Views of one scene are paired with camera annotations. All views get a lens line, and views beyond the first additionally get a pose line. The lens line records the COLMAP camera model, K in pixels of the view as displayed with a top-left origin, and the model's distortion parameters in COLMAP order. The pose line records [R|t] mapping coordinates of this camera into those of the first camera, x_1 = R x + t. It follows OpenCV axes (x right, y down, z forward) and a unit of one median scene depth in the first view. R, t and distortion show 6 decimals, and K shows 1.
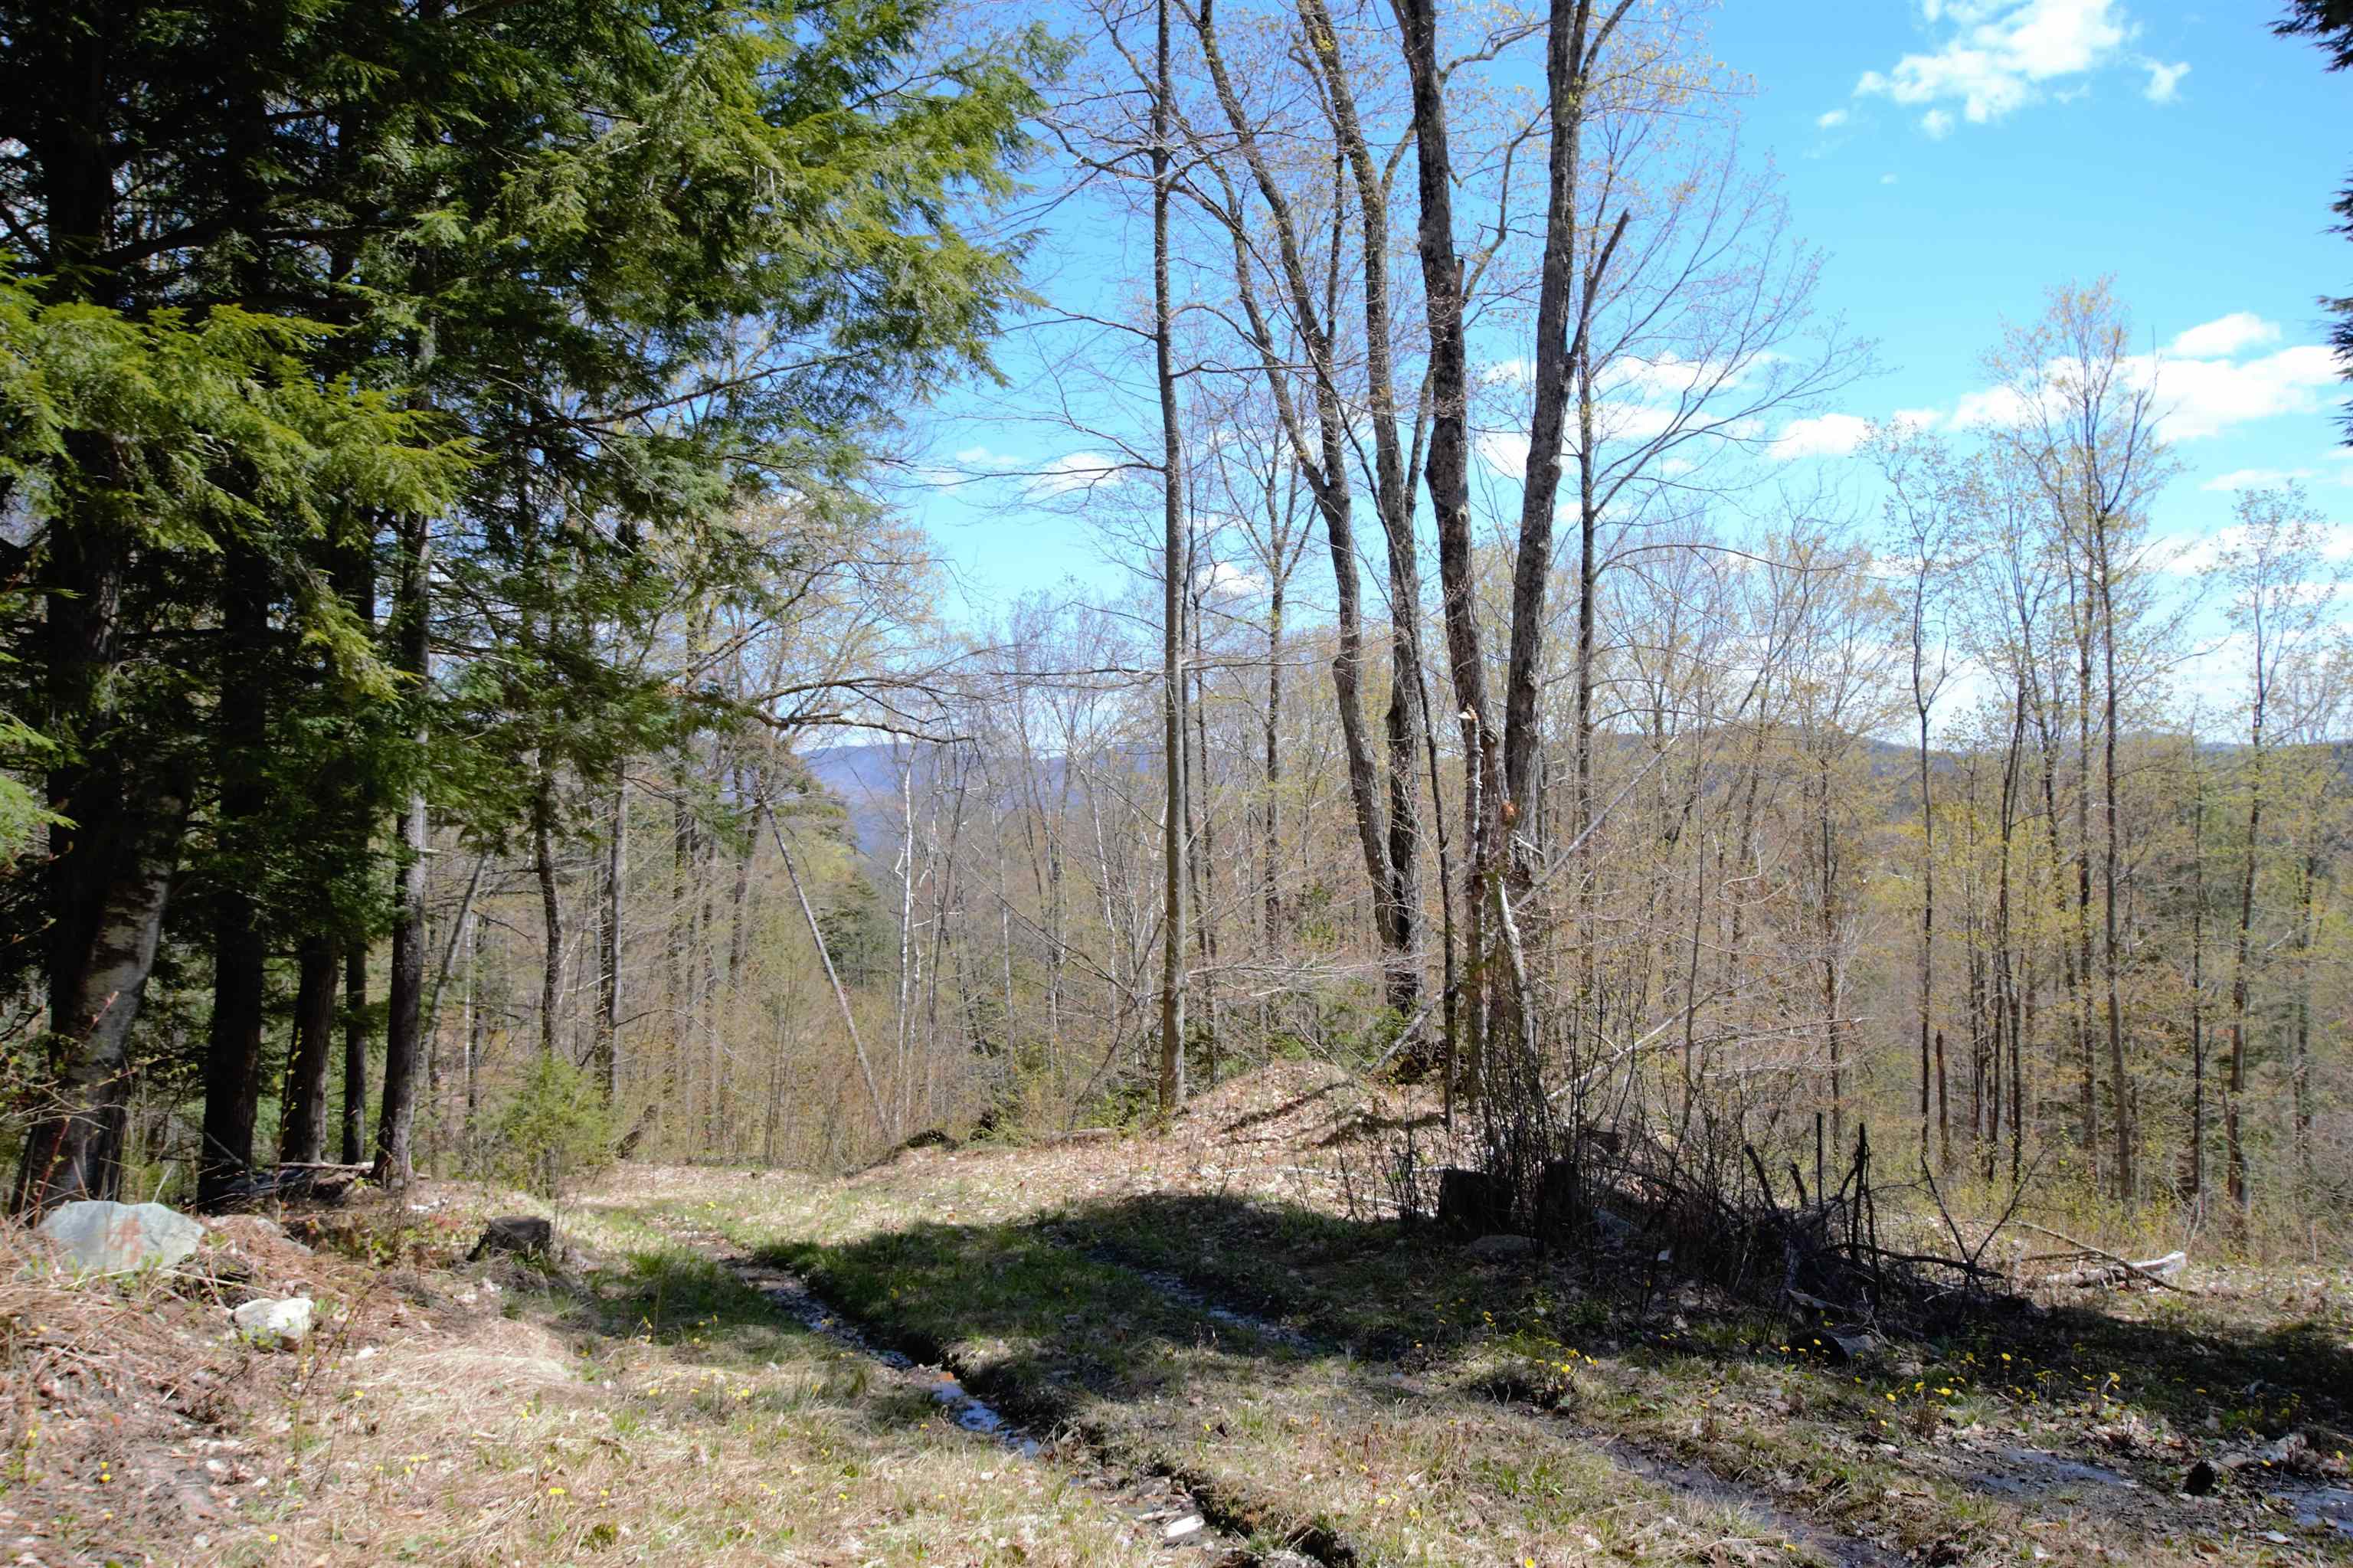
lens RADIAL K [[1967.9, 0, 1176.5], [0, 1967.9, 784.0], [0, 0, 1]] dist [0.001556, 0.000306]
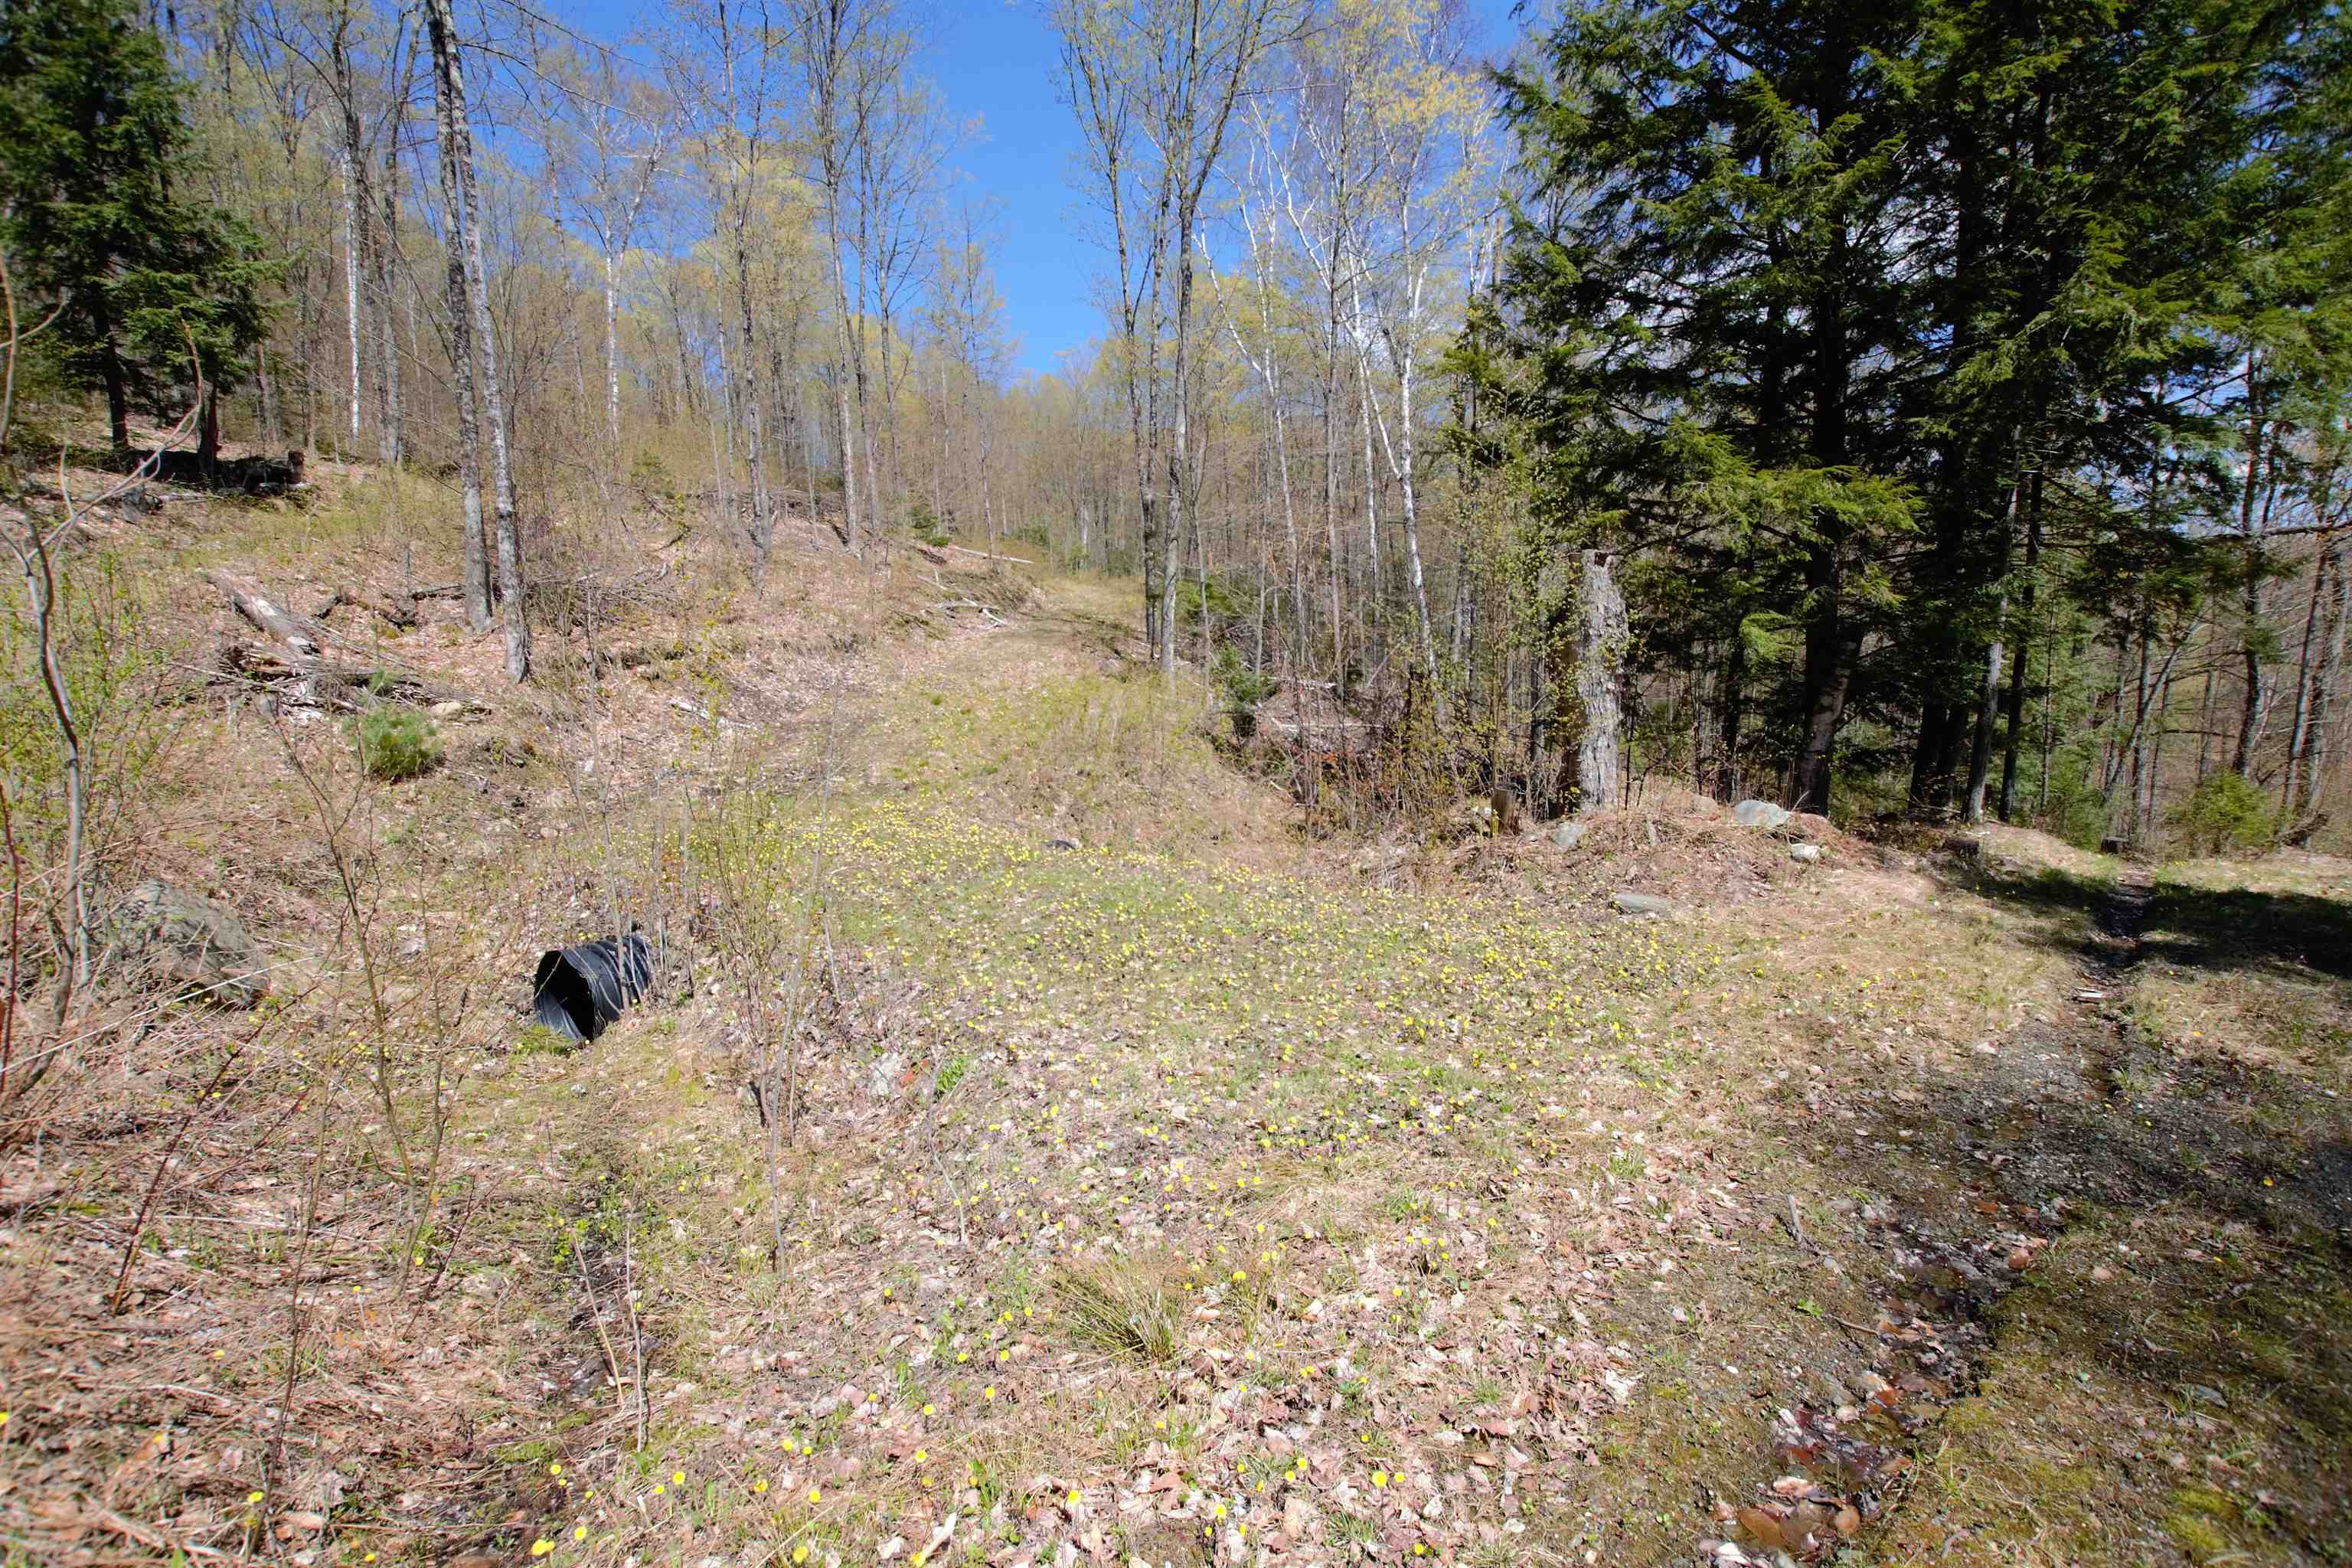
lens RADIAL K [[1082.6, 0, 1176.0], [0, 1082.6, 784.0], [0, 0, 1]] dist [-0.000022, -0.000009]
pose [[0.381557, 0.122374, -0.916209, 0.524167], [0.047686, 0.987272, 0.151724, -0.082411], [0.923114, -0.101582, 0.370865, -0.321686]]
